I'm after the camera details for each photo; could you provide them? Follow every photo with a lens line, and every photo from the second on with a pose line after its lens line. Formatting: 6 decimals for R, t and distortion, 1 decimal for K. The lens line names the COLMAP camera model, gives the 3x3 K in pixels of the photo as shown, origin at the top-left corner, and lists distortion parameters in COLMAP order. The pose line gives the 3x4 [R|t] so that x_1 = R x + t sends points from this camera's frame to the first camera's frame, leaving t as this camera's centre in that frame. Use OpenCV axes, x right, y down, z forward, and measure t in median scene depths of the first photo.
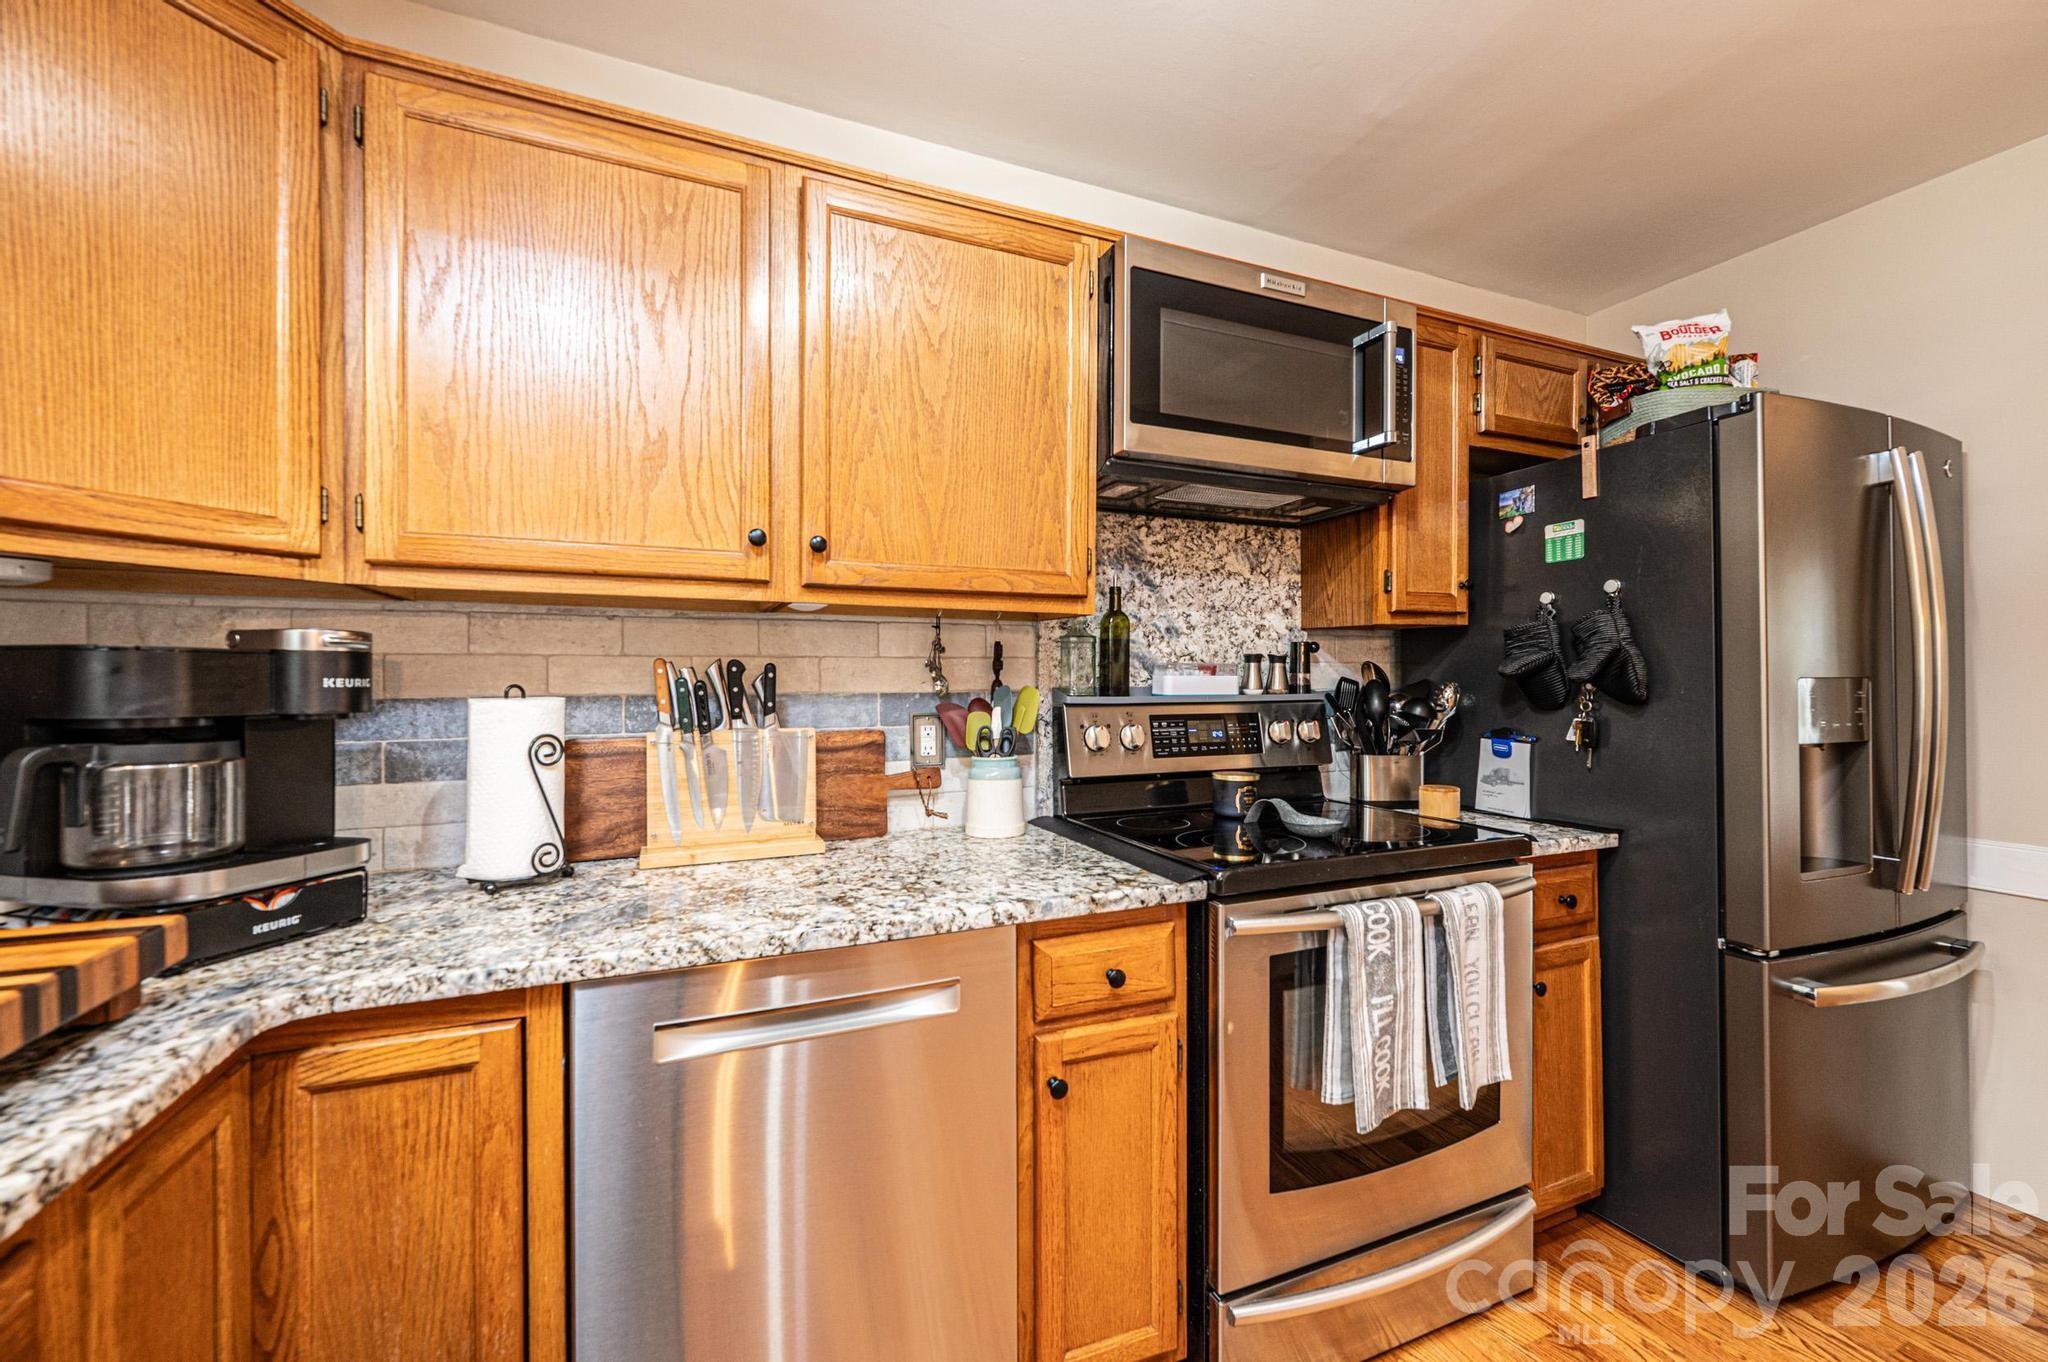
lens RADIAL K [[820.0, 0, 1023.3], [0, 820.0, 681.9], [0, 0, 1]] dist [0.000217, -0.000021]
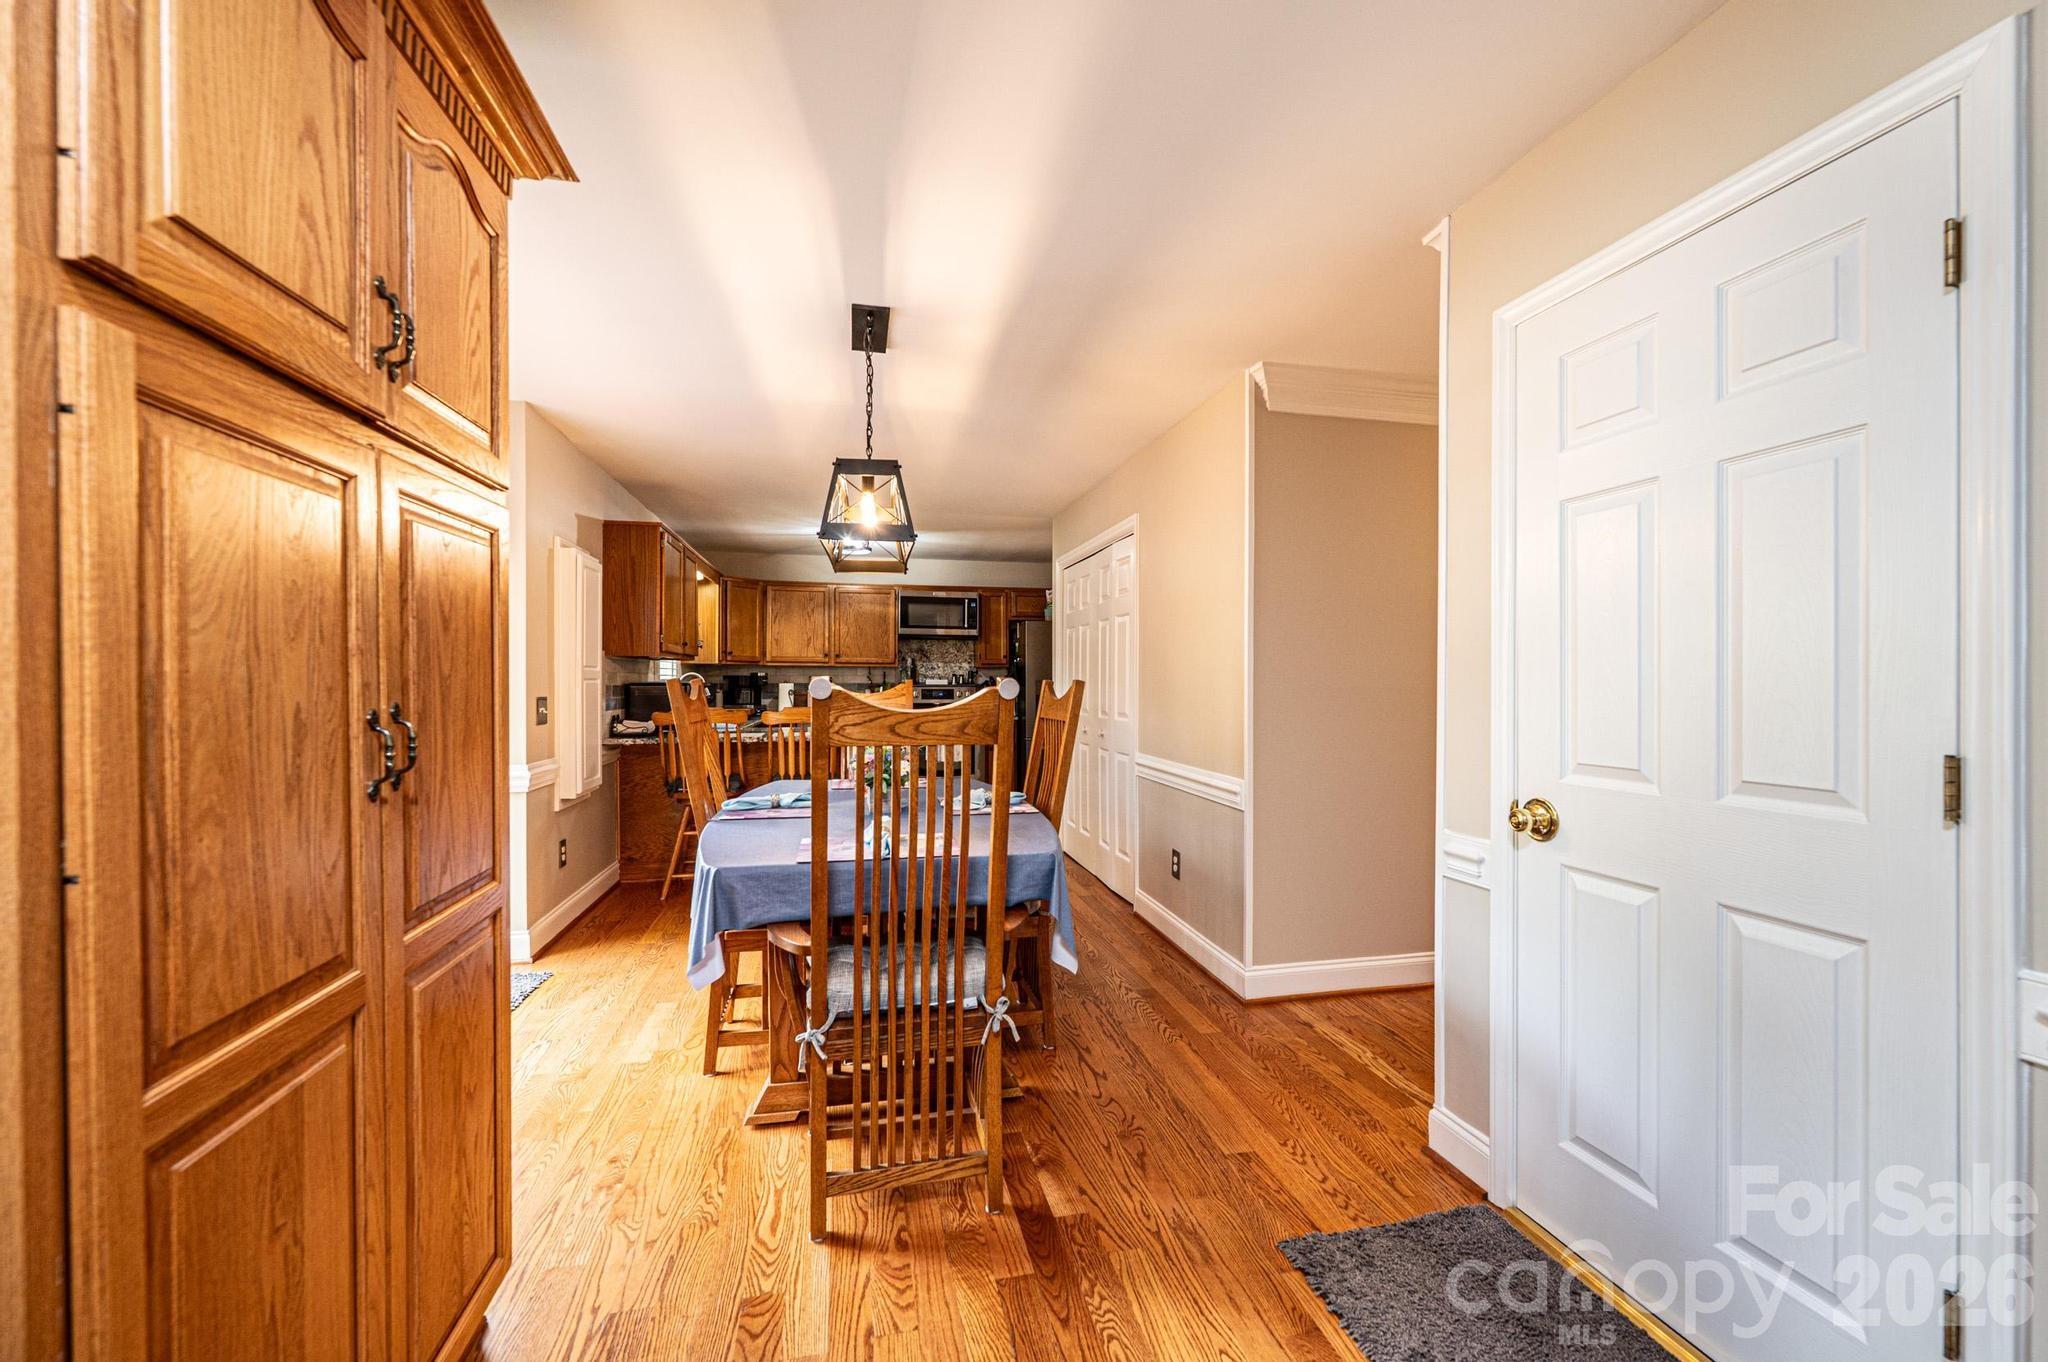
lens RADIAL K [[820.0, 0, 1026.1], [0, 820.0, 682.6], [0, 0, 1]] dist [0.000217, -0.000021]
pose [[0.982087, 0.002919, -0.188407, 1.748343], [-0.002350, 0.999992, 0.003246, -0.010368], [0.188415, -0.002745, 0.982086, -3.562078]]
